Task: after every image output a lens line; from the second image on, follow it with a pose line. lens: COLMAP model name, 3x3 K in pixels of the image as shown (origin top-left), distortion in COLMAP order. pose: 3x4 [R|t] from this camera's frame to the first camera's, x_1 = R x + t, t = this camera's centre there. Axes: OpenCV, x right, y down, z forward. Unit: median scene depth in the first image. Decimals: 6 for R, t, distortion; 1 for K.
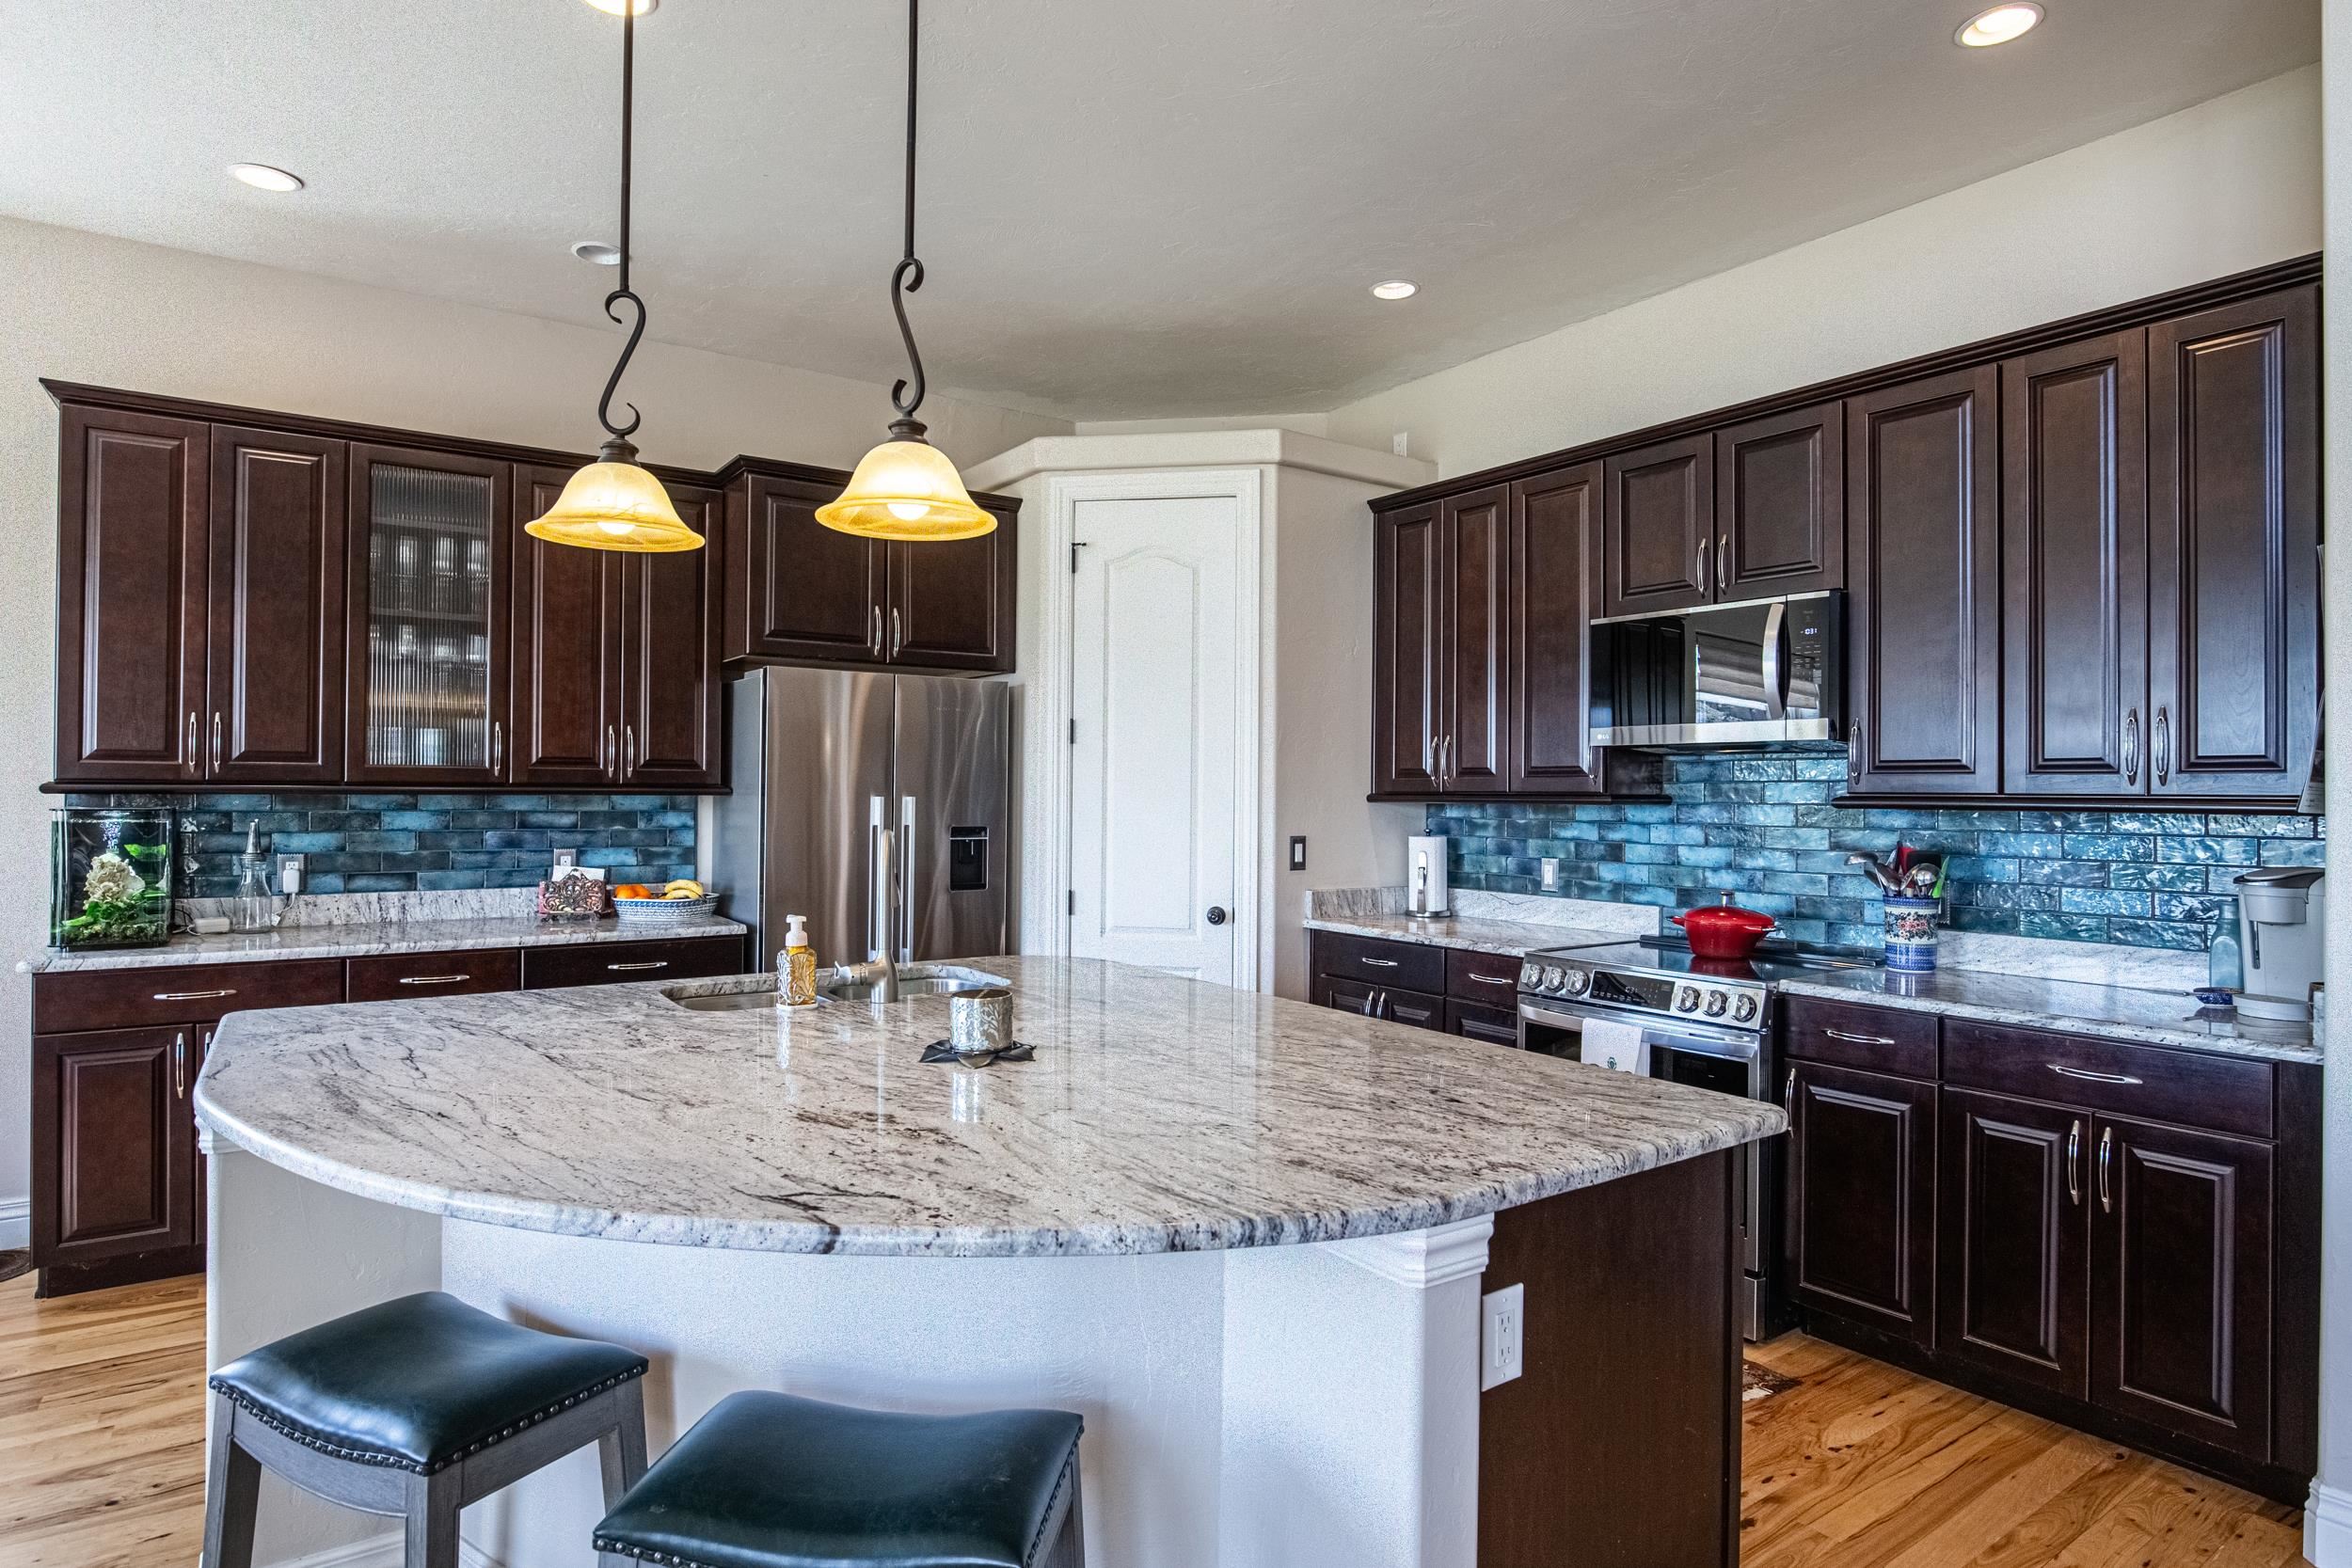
lens RADIAL K [[1279.4, 0, 1175.6], [0, 1279.4, 786.5], [0, 0, 1]] dist [-0.006610, 0.000429]
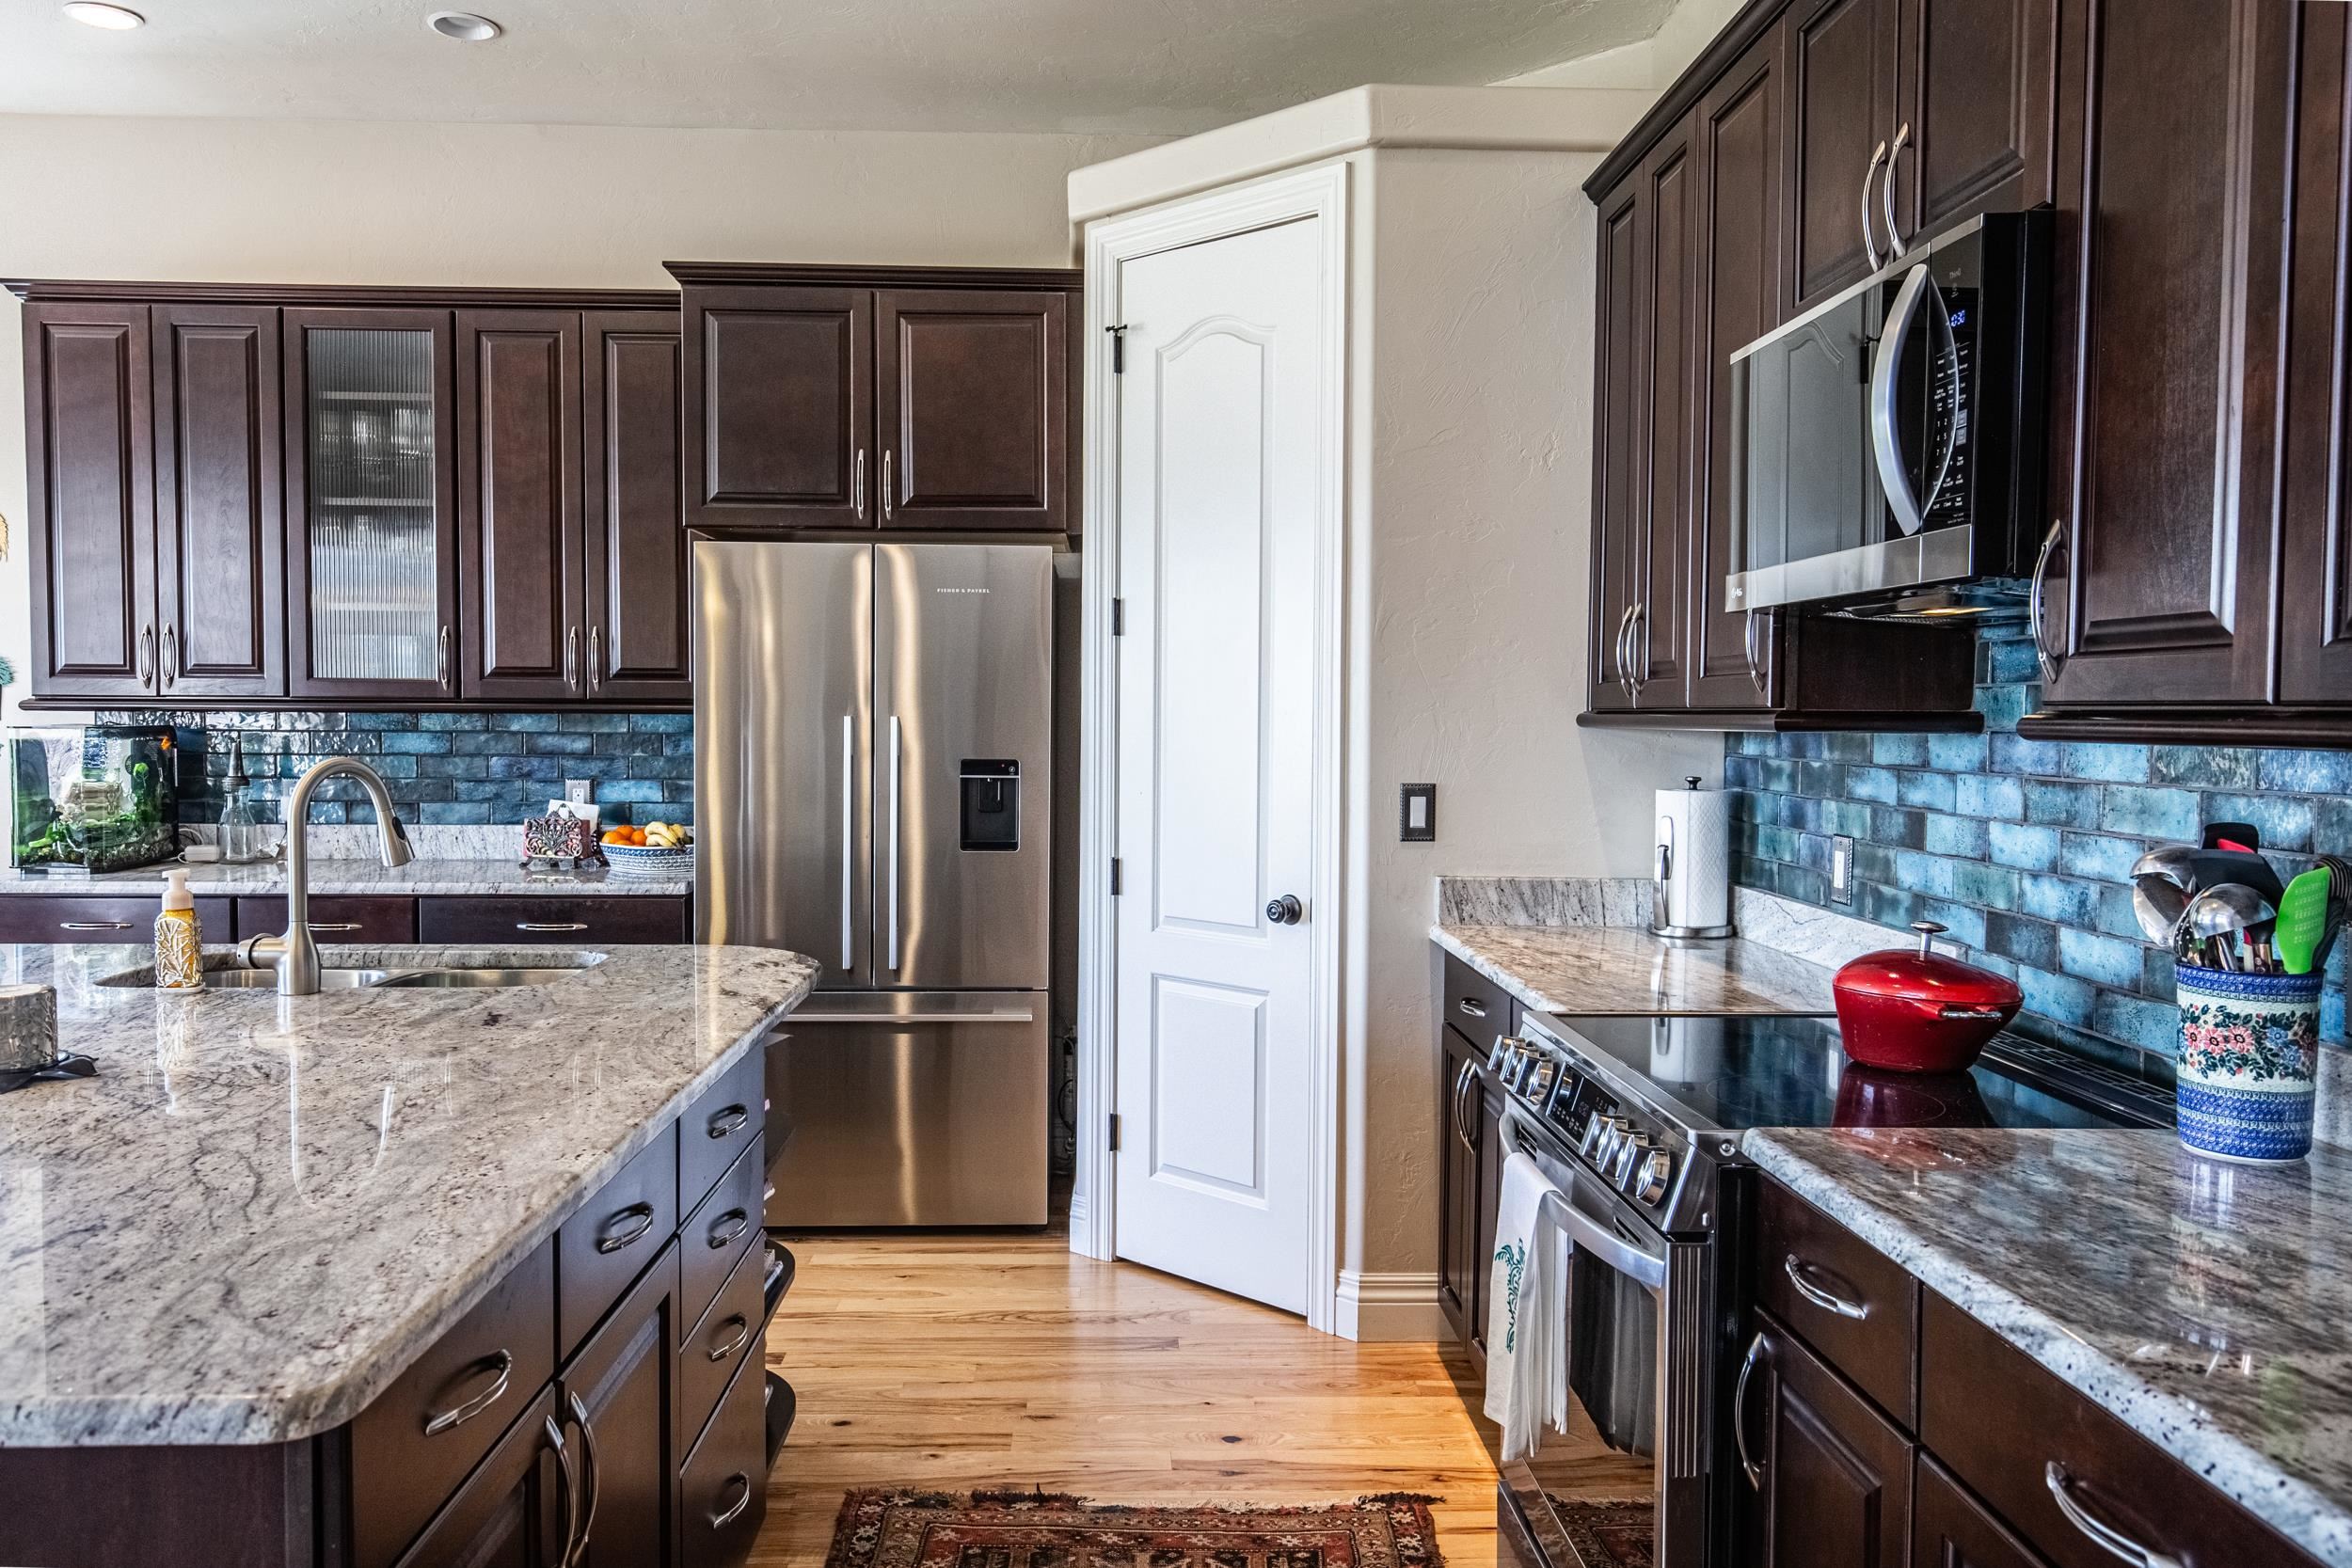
lens RADIAL K [[1733.2, 0, 1172.6], [0, 1733.2, 778.5], [0, 0, 1]] dist [0.050271, -0.000156]
pose [[0.833454, 0.019995, -0.552226, 0.470584], [0.002135, 0.999221, 0.039402, 0.004899], [0.552584, -0.034019, 0.832763, 0.286748]]
